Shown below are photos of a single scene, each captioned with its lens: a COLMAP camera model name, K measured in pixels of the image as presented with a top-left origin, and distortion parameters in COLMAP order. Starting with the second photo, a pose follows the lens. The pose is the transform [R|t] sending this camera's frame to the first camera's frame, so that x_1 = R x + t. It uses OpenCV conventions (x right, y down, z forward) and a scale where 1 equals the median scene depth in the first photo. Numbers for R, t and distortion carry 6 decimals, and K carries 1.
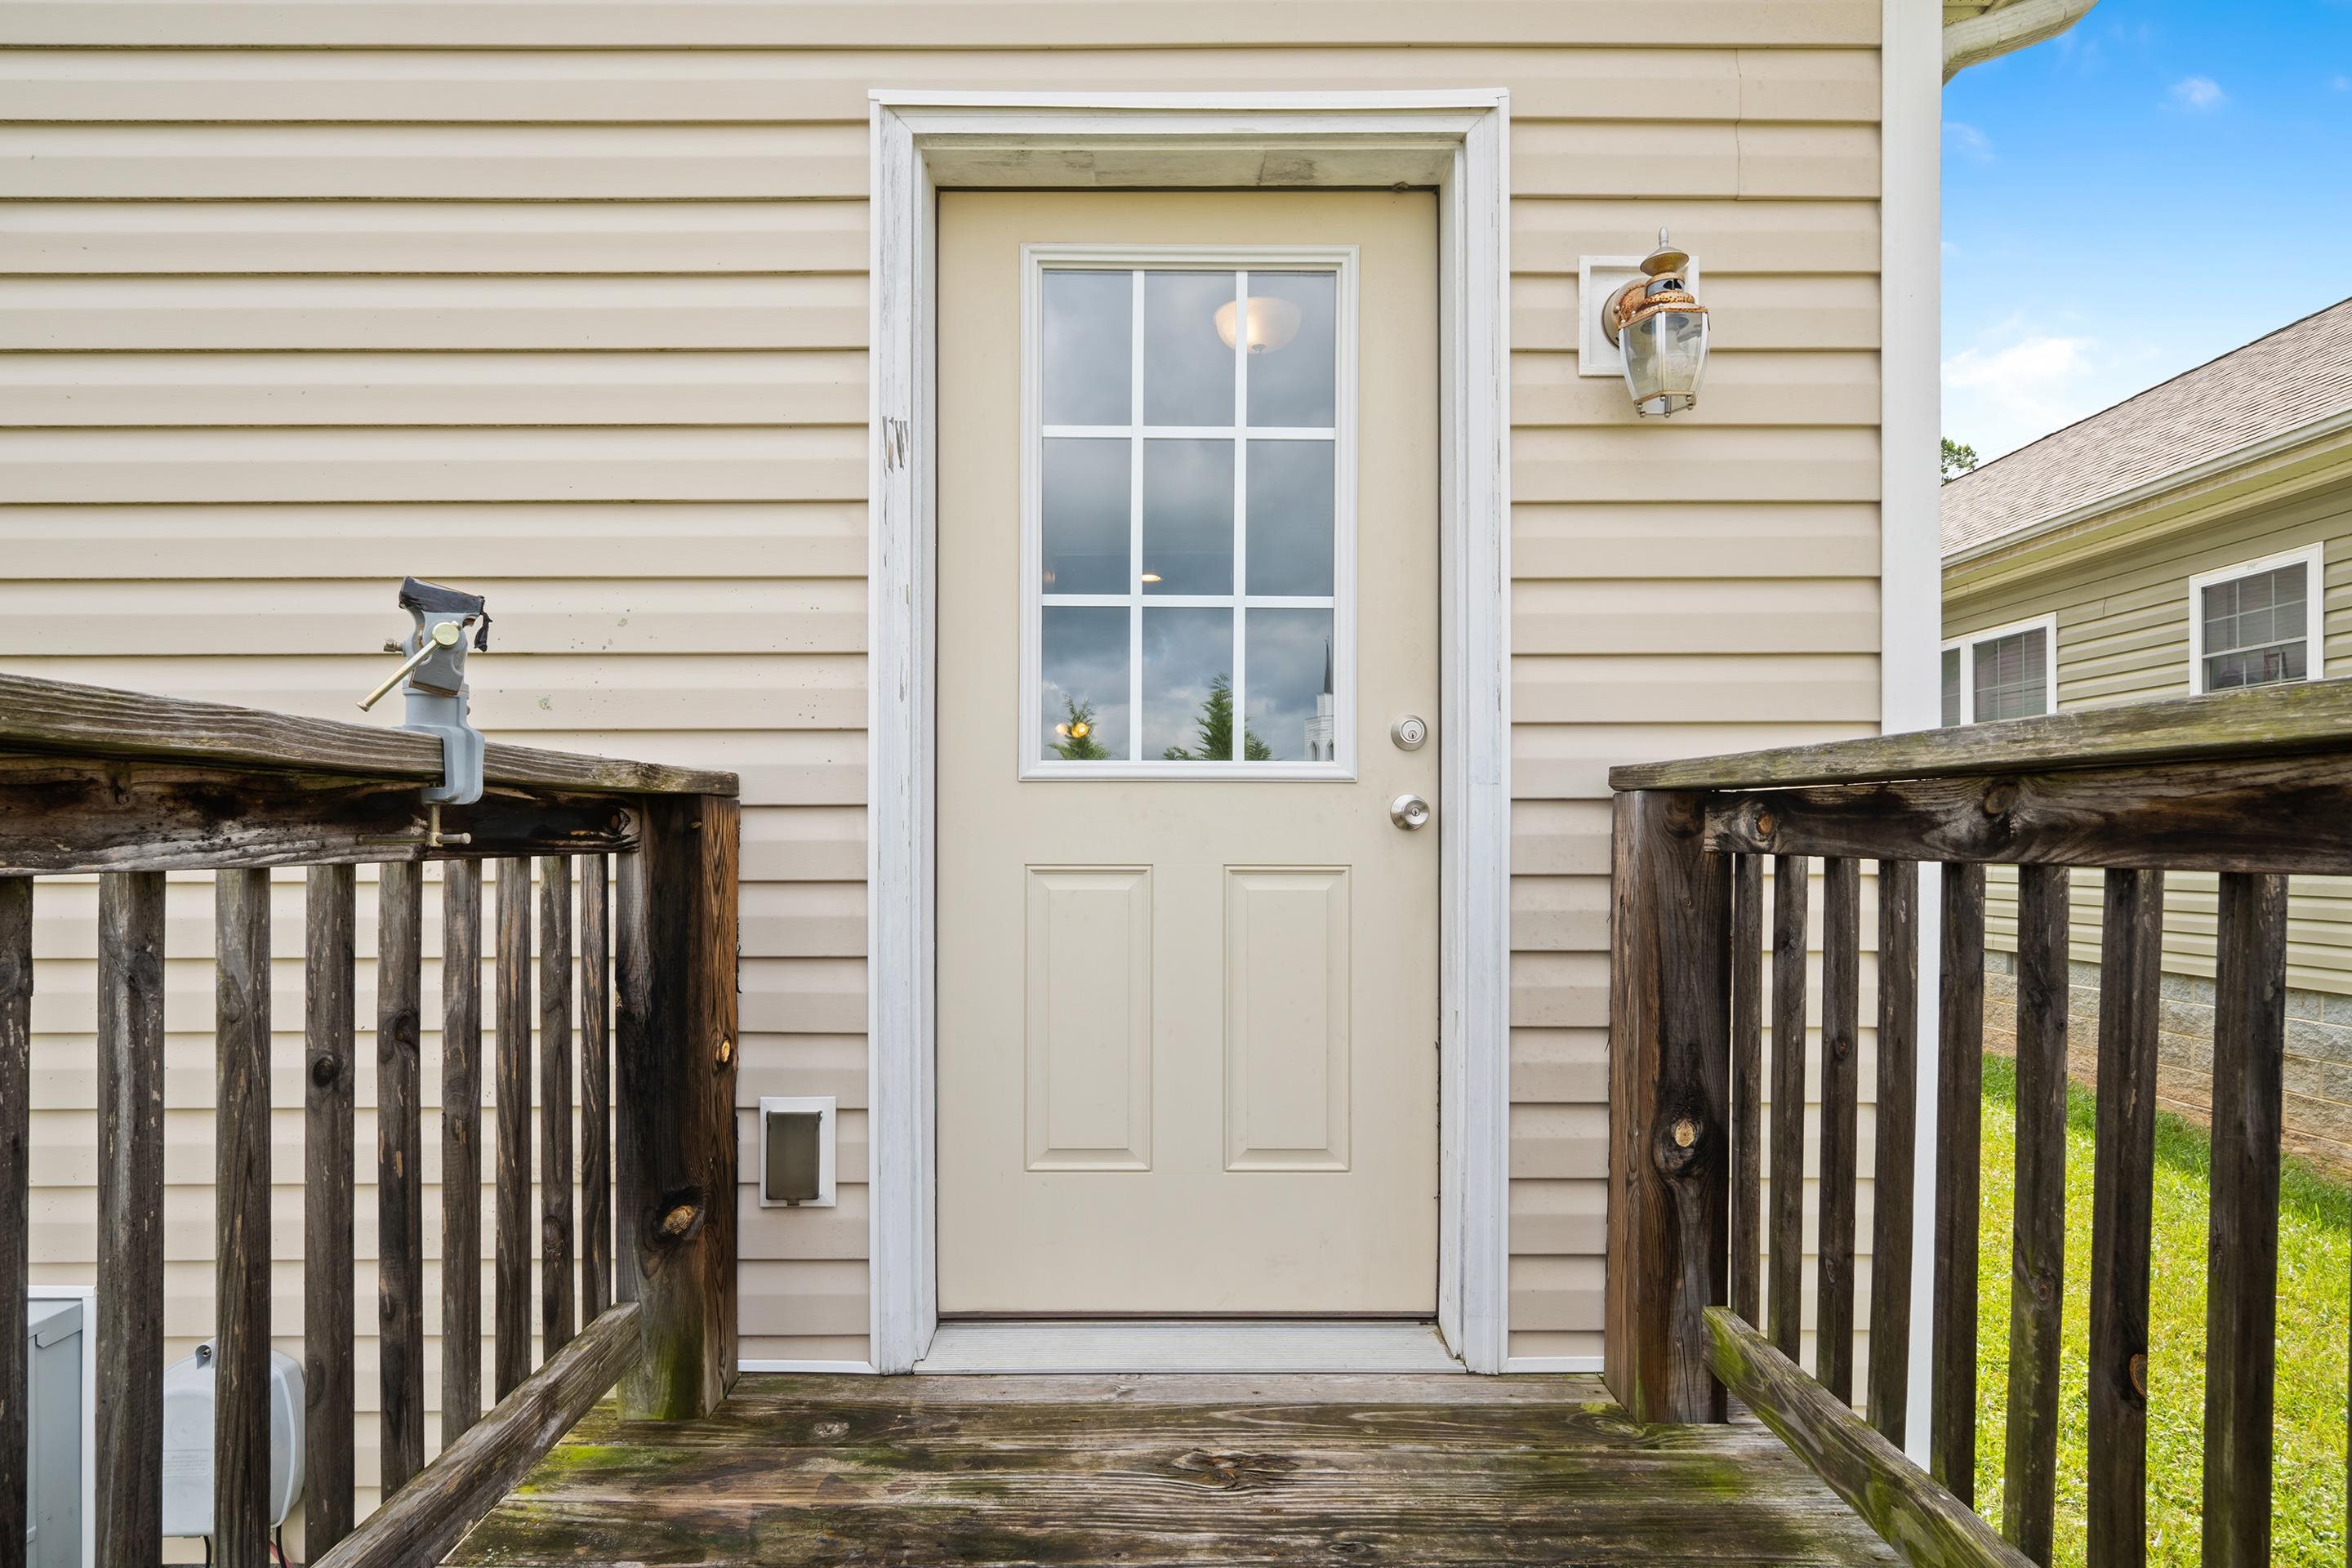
lens RADIAL K [[1231.9, 0, 1179.8], [0, 1231.9, 825.4], [0, 0, 1]] dist [-0.001055, -0.000216]
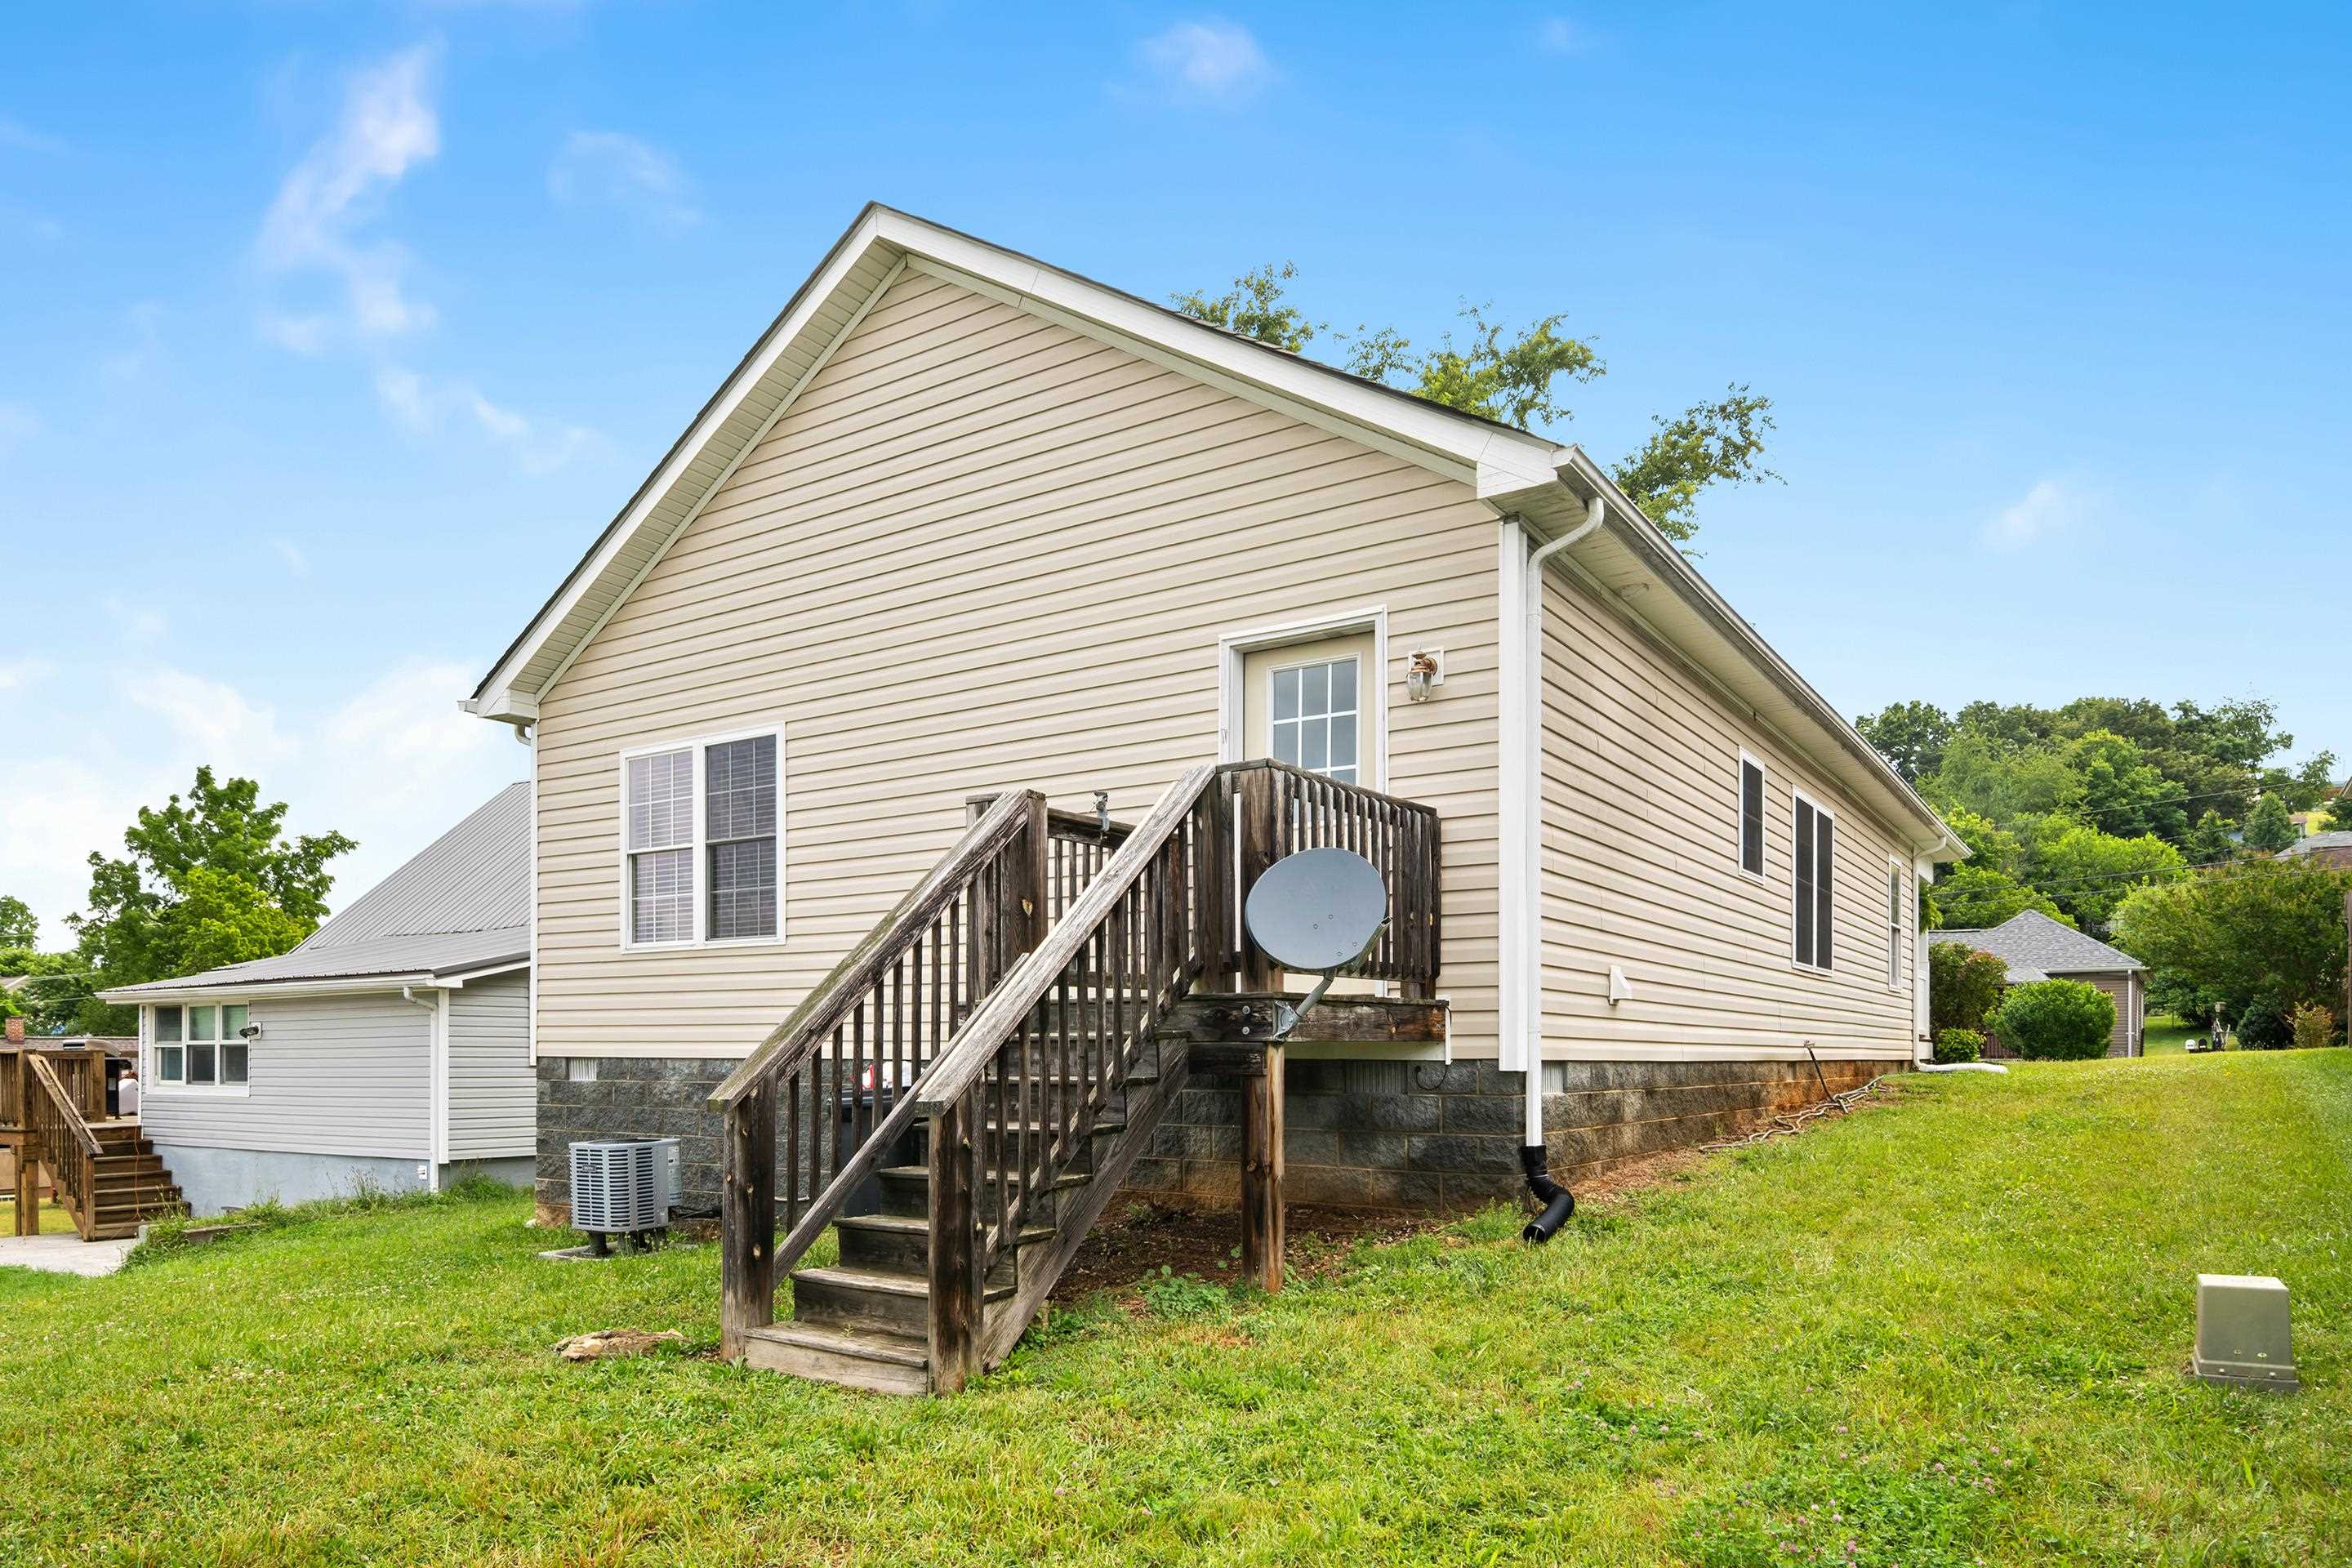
lens RADIAL K [[1422.3, 0, 1159.4], [0, 1422.3, 790.5], [0, 0, 1]] dist [-0.003959, -0.002241]
pose [[0.834703, -0.099214, -0.541690, 2.949292], [0.013290, 0.986980, -0.160293, 0.795403], [0.550540, 0.126598, 0.825154, -3.954567]]
